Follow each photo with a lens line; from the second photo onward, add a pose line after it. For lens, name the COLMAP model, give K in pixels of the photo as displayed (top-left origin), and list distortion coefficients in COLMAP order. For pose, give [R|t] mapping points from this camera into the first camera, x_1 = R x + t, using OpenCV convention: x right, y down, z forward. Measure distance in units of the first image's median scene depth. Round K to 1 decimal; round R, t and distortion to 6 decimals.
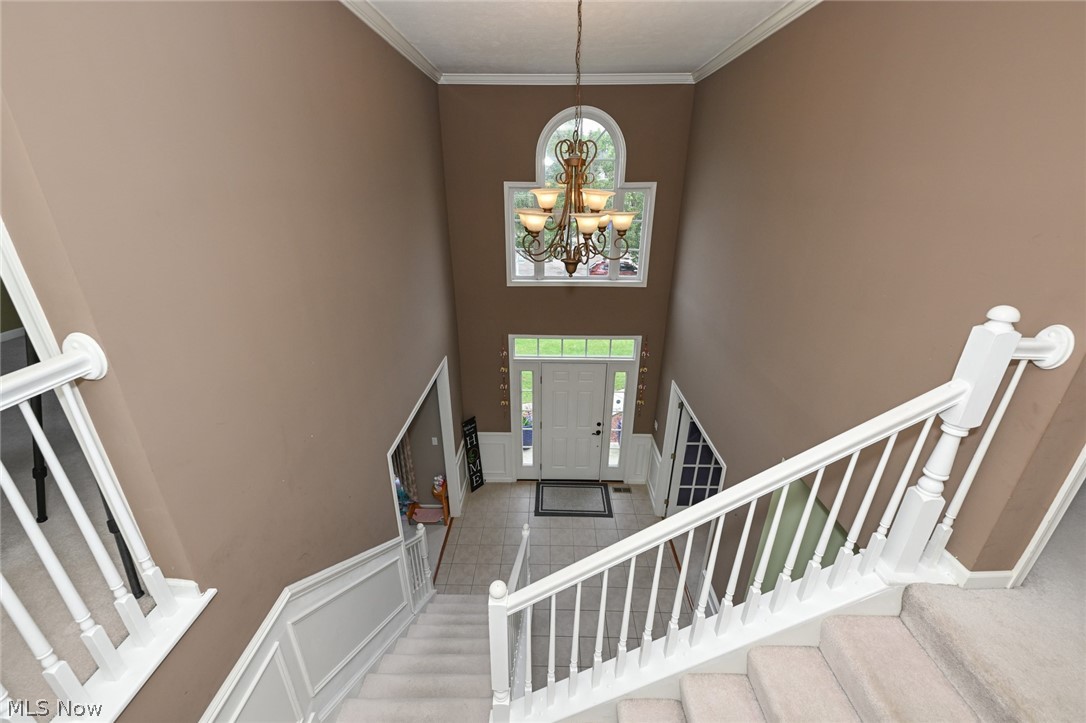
lens RADIAL K [[434.1, 0, 541.8], [0, 434.1, 363.1], [0, 0, 1]] dist [-0.002776, -0.000803]
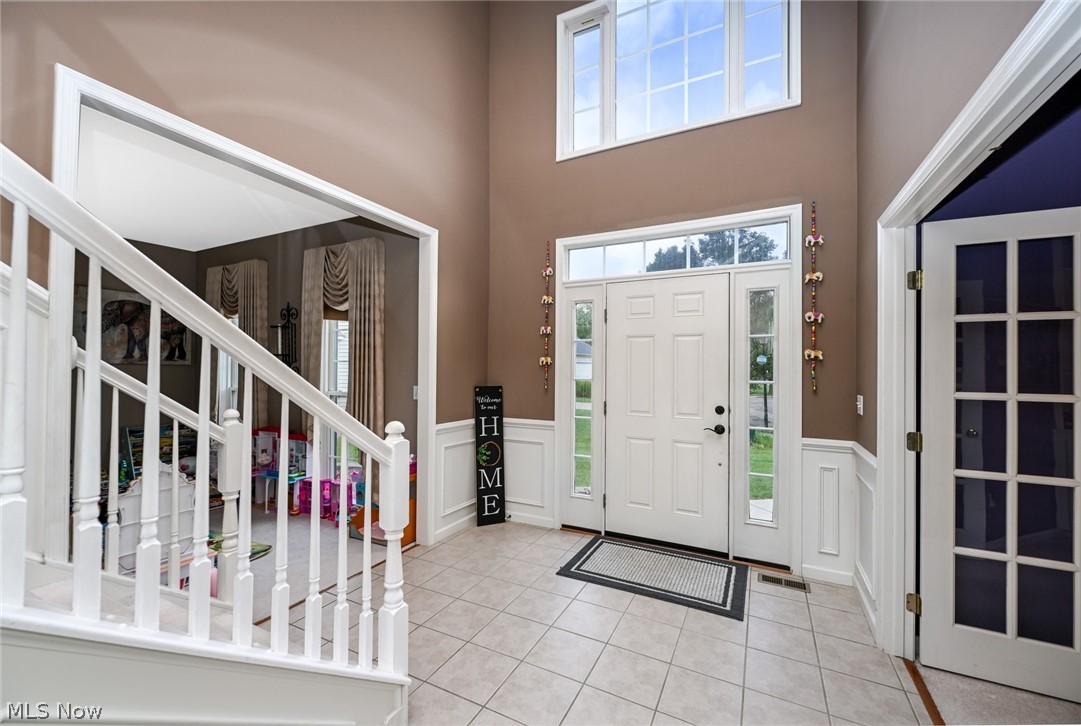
lens RADIAL K [[432.1, 0, 542.5], [0, 432.1, 366.9], [0, 0, 1]] dist [-0.002776, -0.000803]
pose [[0.896354, -0.000456, -0.443339, 0.176091], [-0.180100, 0.913394, -0.365069, 0.323566], [0.405109, 0.407077, 0.818642, 0.530971]]
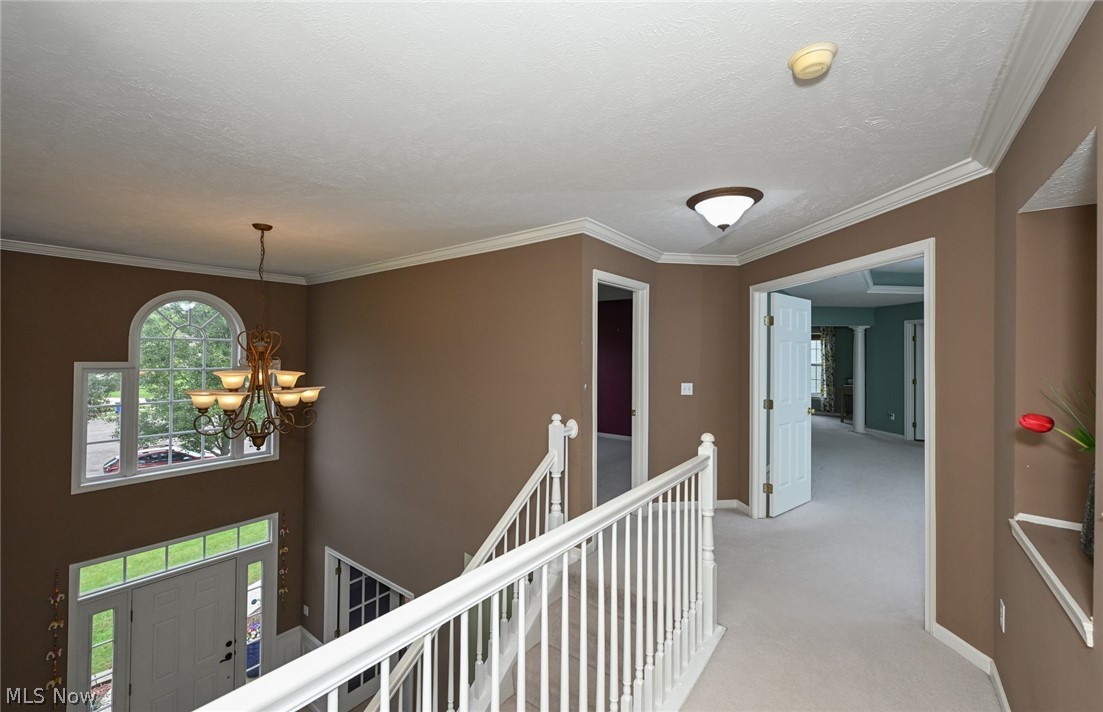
lens RADIAL K [[450.1, 0, 549.7], [0, 450.1, 346.6], [0, 0, 1]] dist [0.000464, 0.000091]
pose [[0.596415, 0.011075, 0.802600, -0.192767], [0.309238, 0.919551, -0.242485, 0.024024], [-0.740717, 0.392815, 0.545009, -0.095418]]
